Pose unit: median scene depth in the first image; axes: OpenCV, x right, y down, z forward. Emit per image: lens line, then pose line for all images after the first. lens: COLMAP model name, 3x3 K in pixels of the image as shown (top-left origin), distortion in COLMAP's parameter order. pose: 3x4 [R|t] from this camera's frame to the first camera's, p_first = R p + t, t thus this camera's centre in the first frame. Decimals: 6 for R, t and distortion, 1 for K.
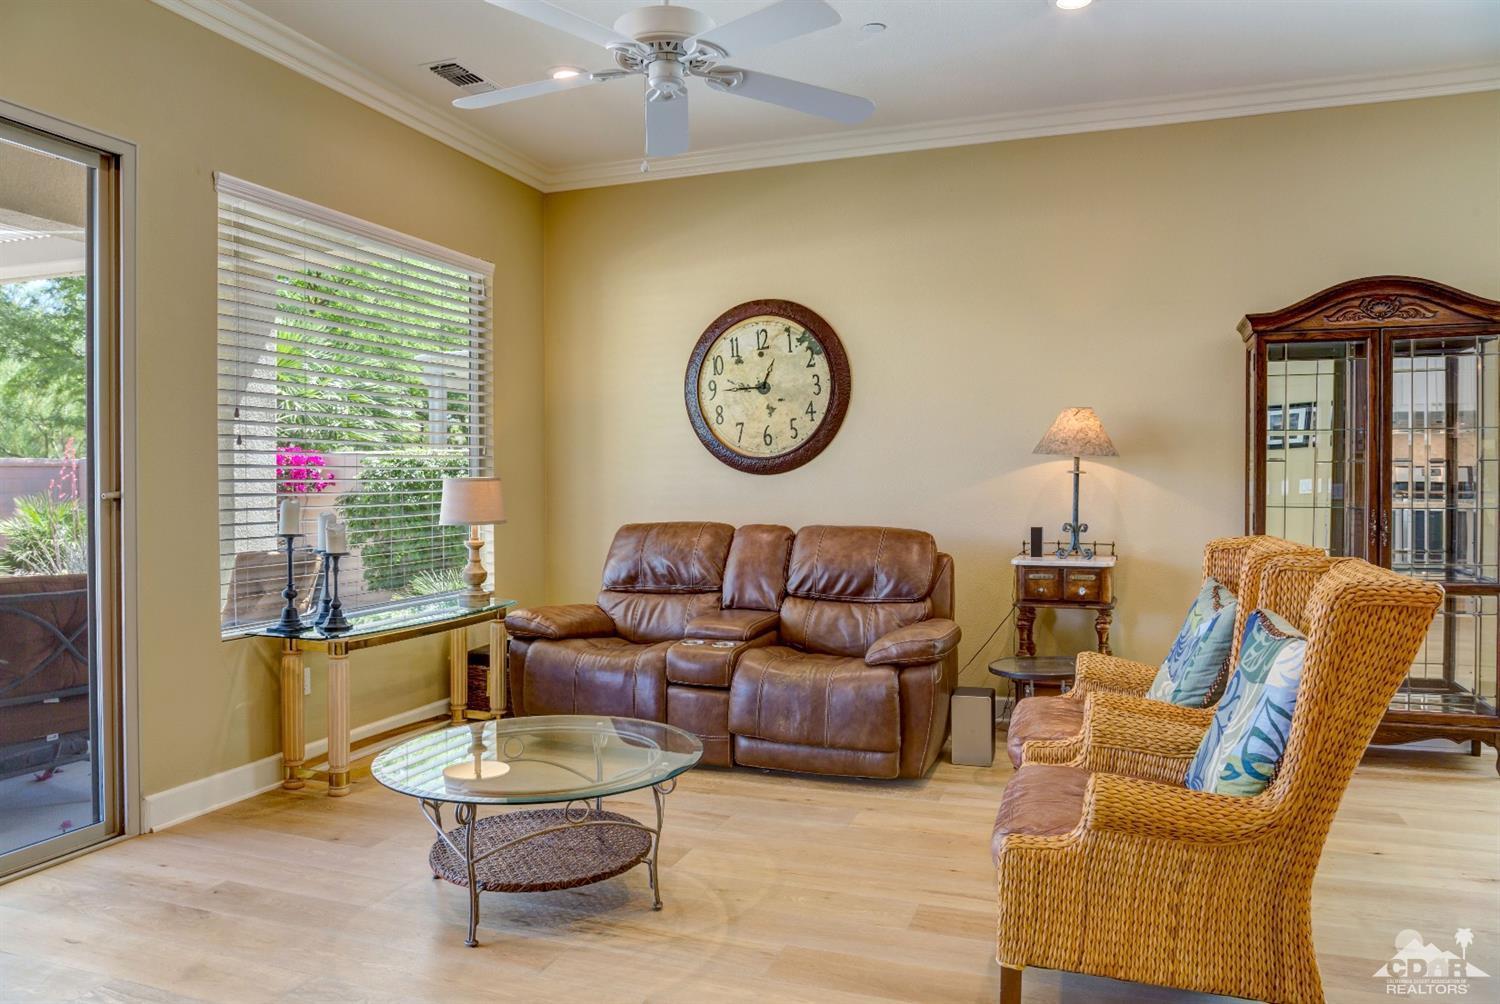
lens RADIAL K [[976.5, 0, 750.0], [0, 976.5, 502.0], [0, 0, 1]] dist [-0.079146, 0.000182]
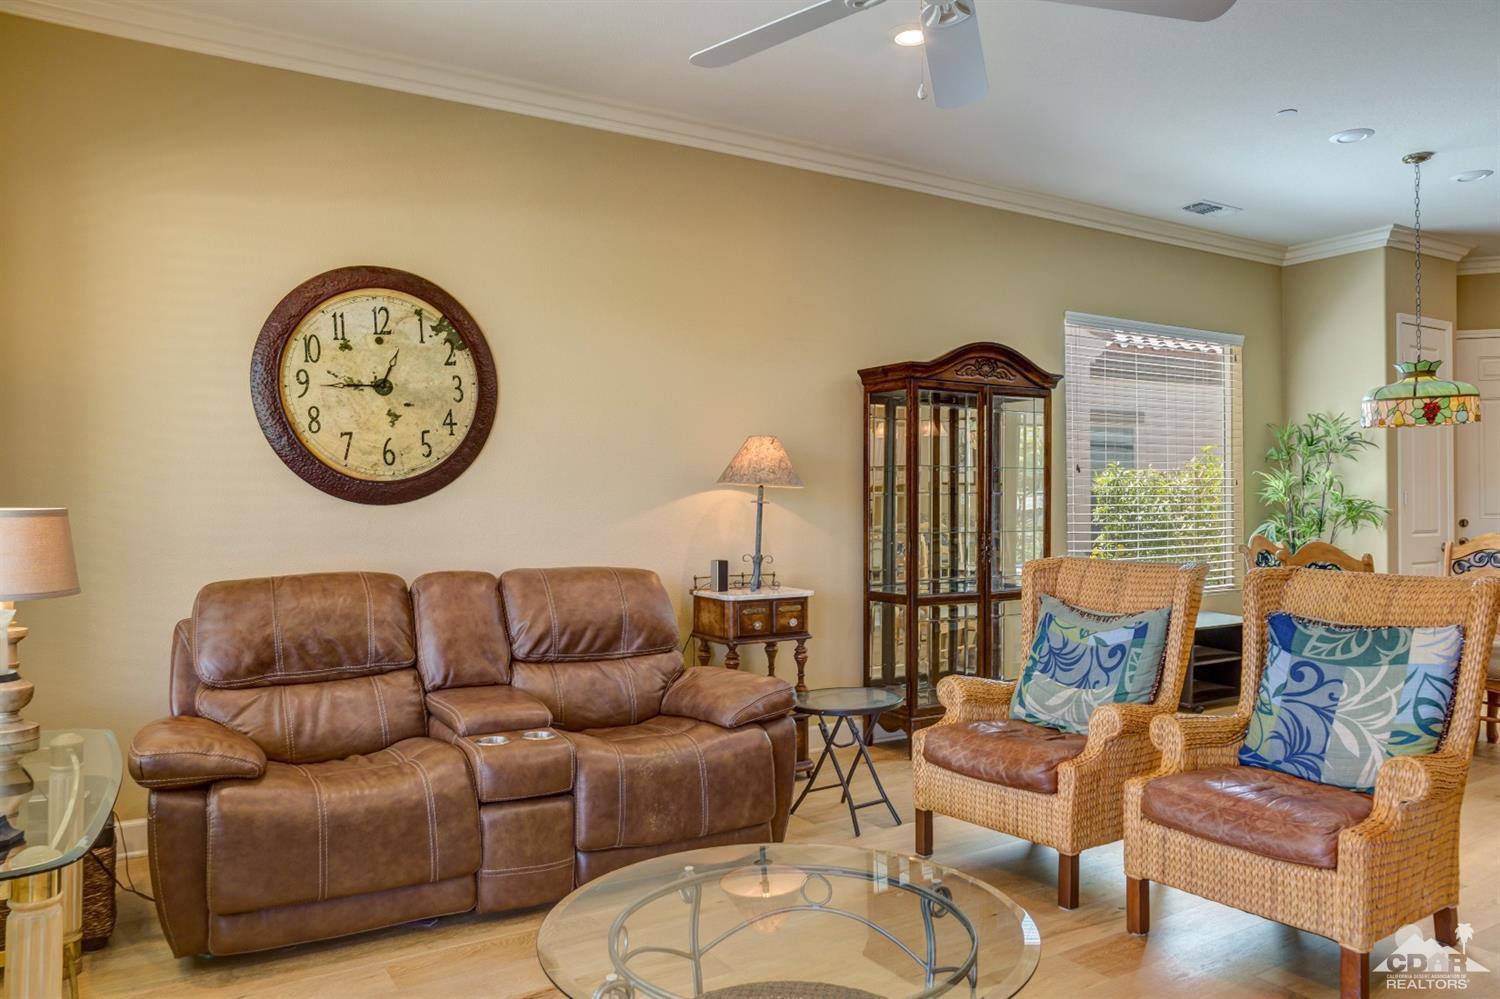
lens RADIAL K [[990.3, 0, 747.0], [0, 990.3, 537.7], [0, 0, 1]] dist [-0.076655, 0.049194]
pose [[0.636071, -0.021439, 0.771332, -0.414980], [0.022248, 0.999708, 0.009440, -0.004453], [-0.771309, 0.011156, 0.636363, 0.345850]]
